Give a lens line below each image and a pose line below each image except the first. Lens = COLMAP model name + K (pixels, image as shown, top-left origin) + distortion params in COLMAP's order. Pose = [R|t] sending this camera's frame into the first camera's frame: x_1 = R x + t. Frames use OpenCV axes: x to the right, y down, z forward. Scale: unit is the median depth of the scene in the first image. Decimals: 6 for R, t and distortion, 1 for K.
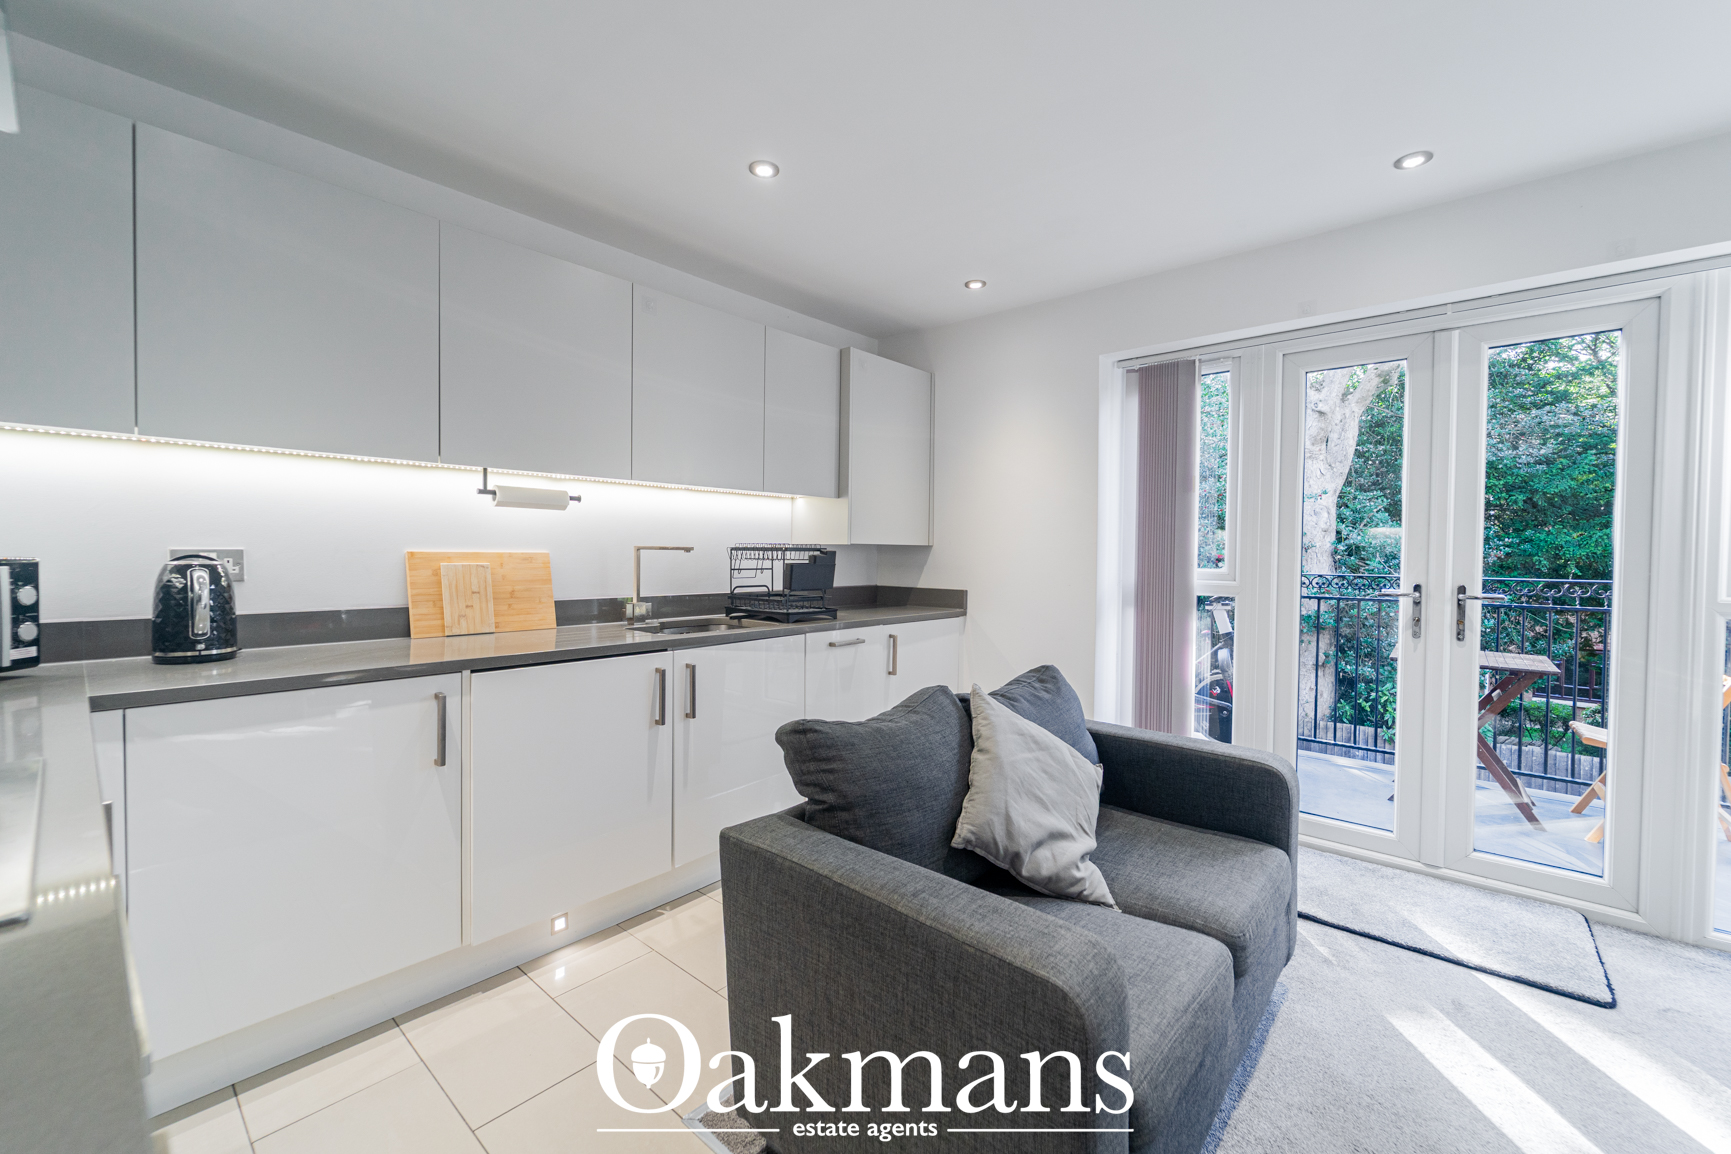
lens RADIAL K [[701.7, 0, 860.7], [0, 701.7, 568.4], [0, 0, 1]] dist [0.000269, -0.000983]
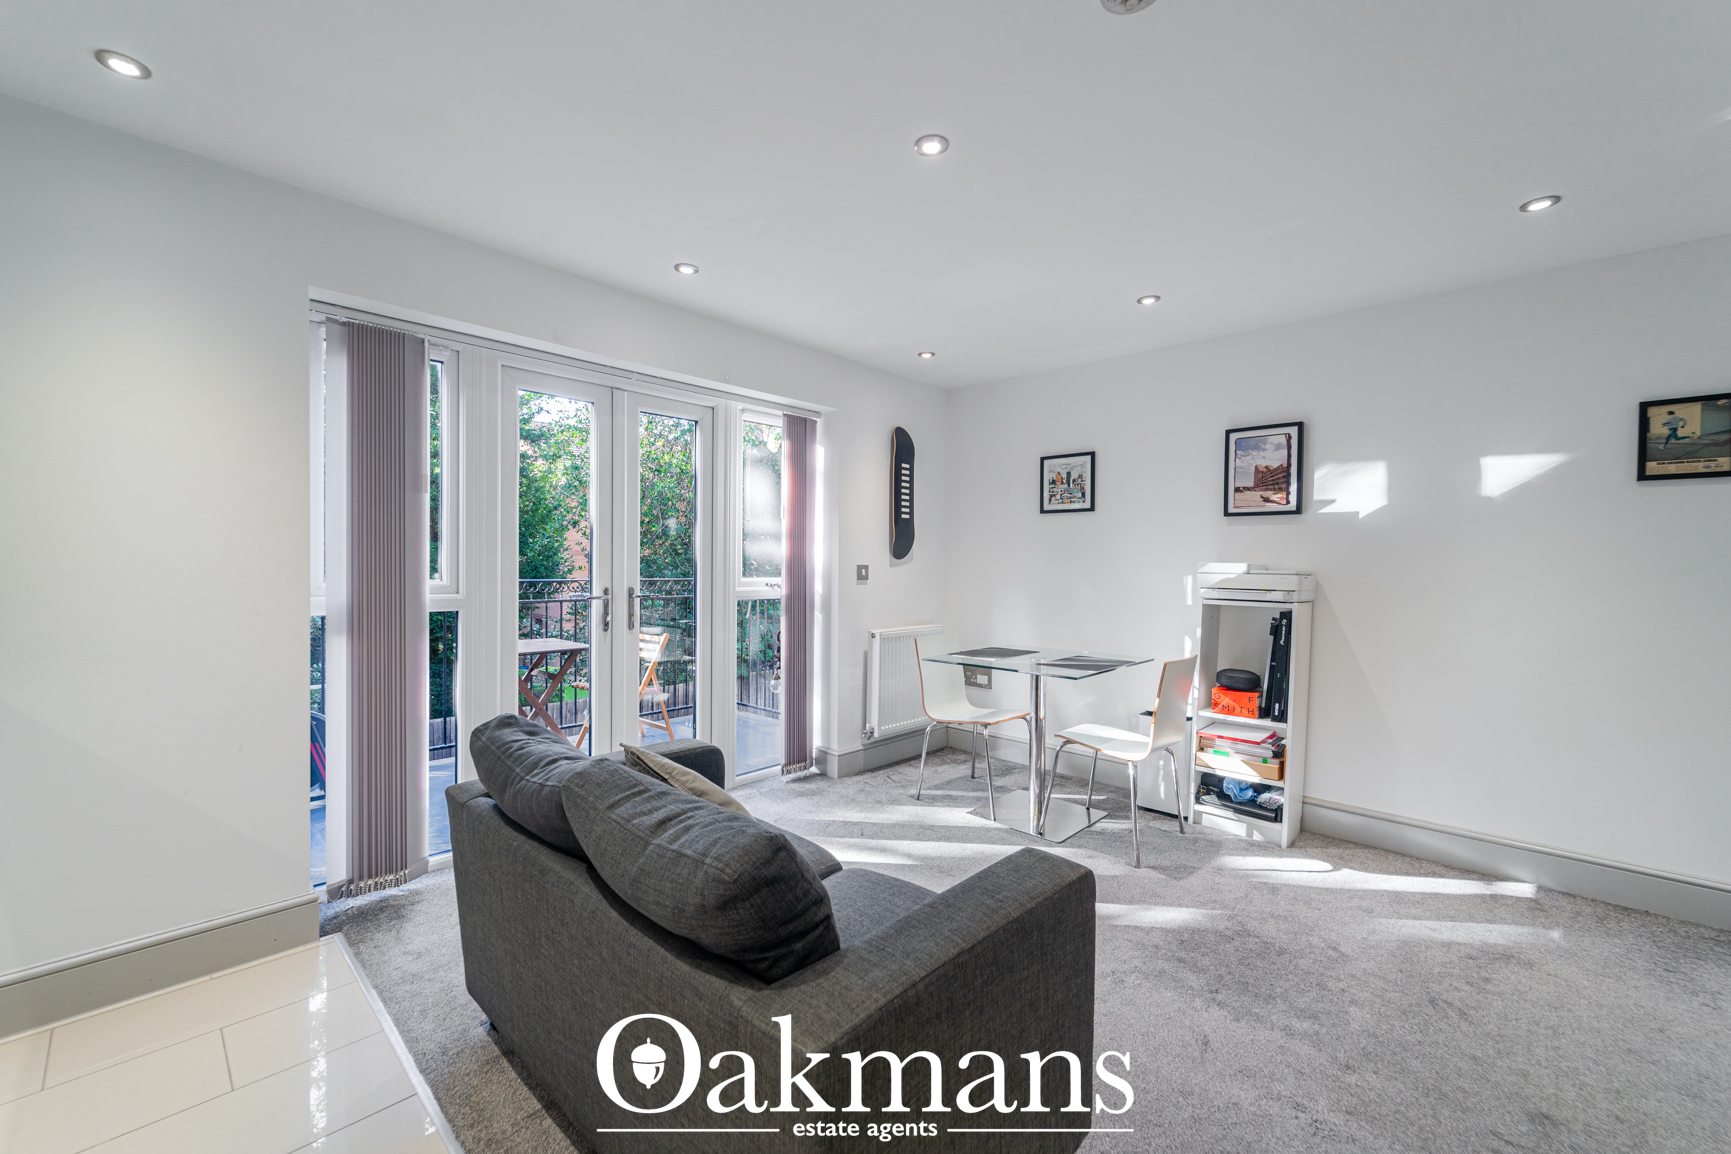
lens RADIAL K [[696.6, 0, 864.3], [0, 696.6, 566.1], [0, 0, 1]] dist [-0.002357, -0.001349]
pose [[0.033347, -0.013894, 0.999347, -0.465507], [0.012714, 0.999828, 0.013476, -0.029018], [-0.999363, 0.012256, 0.033518, 0.552048]]
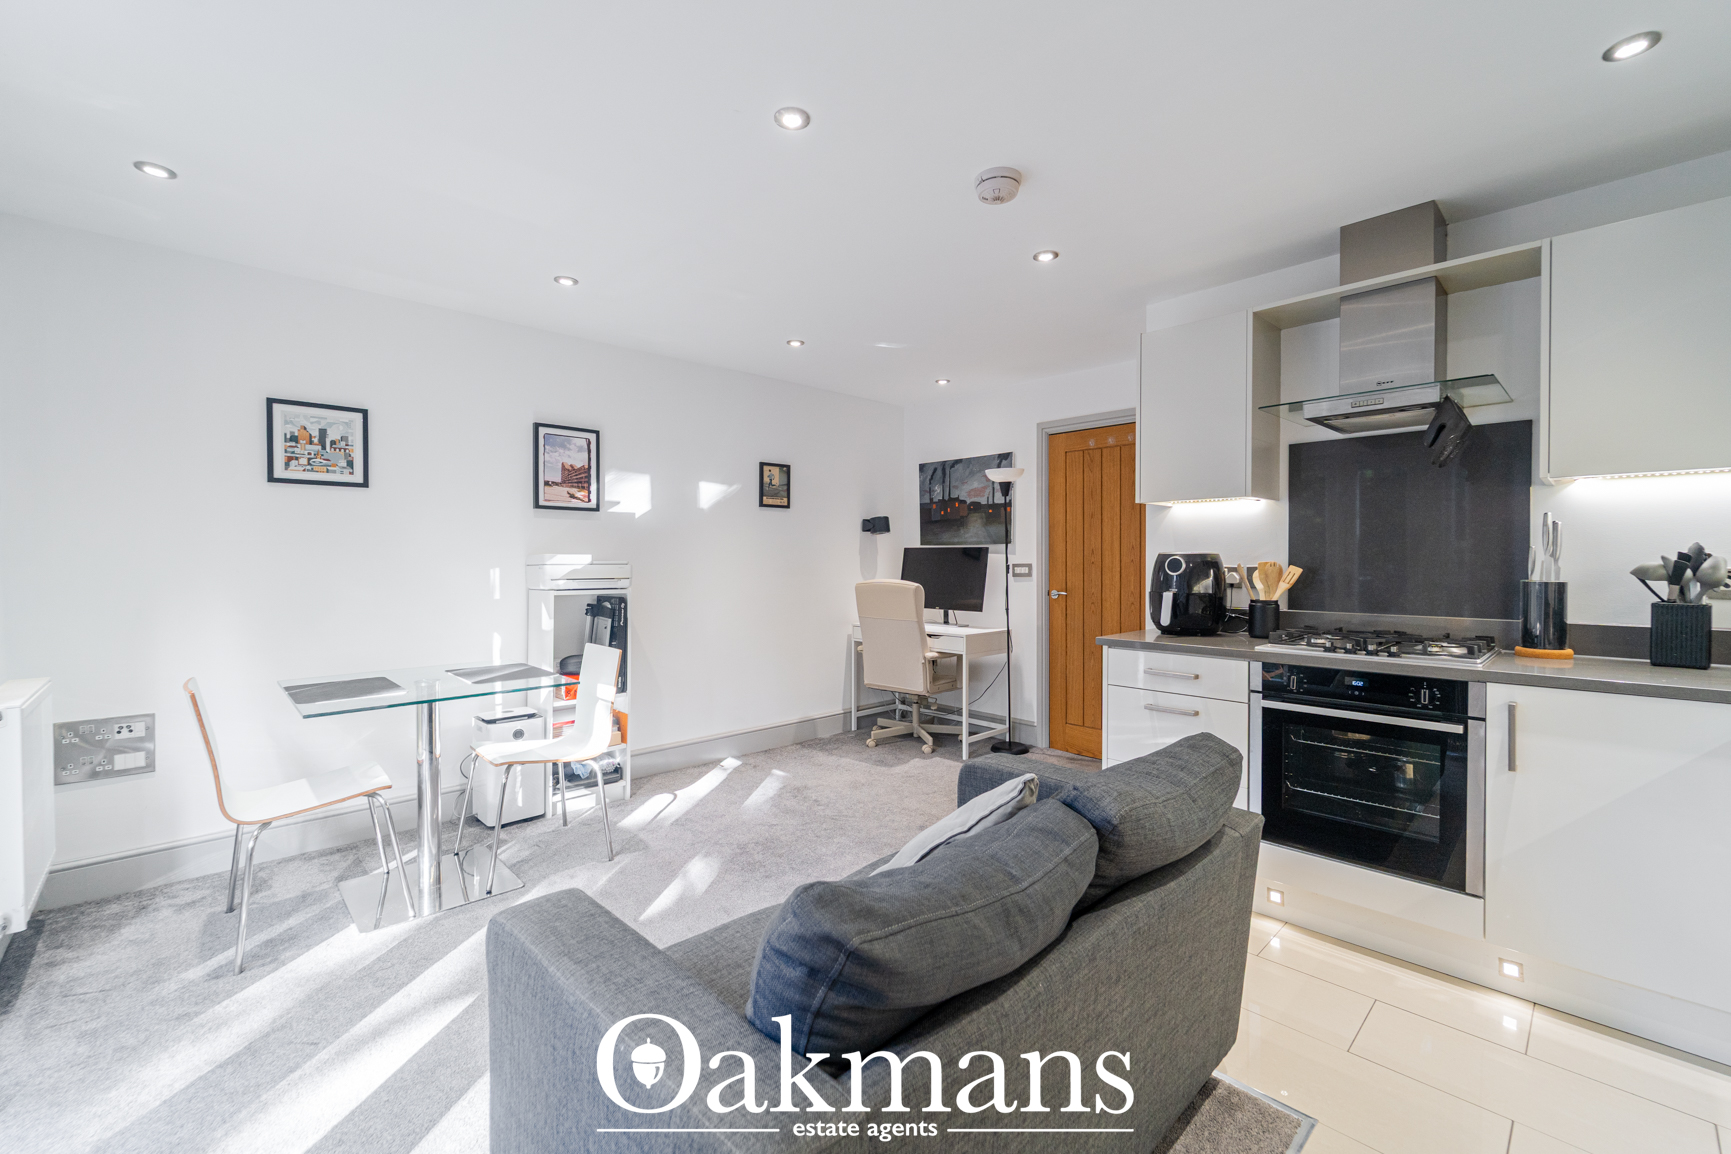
lens RADIAL K [[713.4, 0, 861.1], [0, 713.4, 567.1], [0, 0, 1]] dist [0.000161, 0.000183]
pose [[-0.996374, -0.009122, 0.084592, 0.208981], [-0.006260, 0.999401, 0.034048, -0.035562], [-0.084851, 0.033395, -0.995834, 1.293119]]
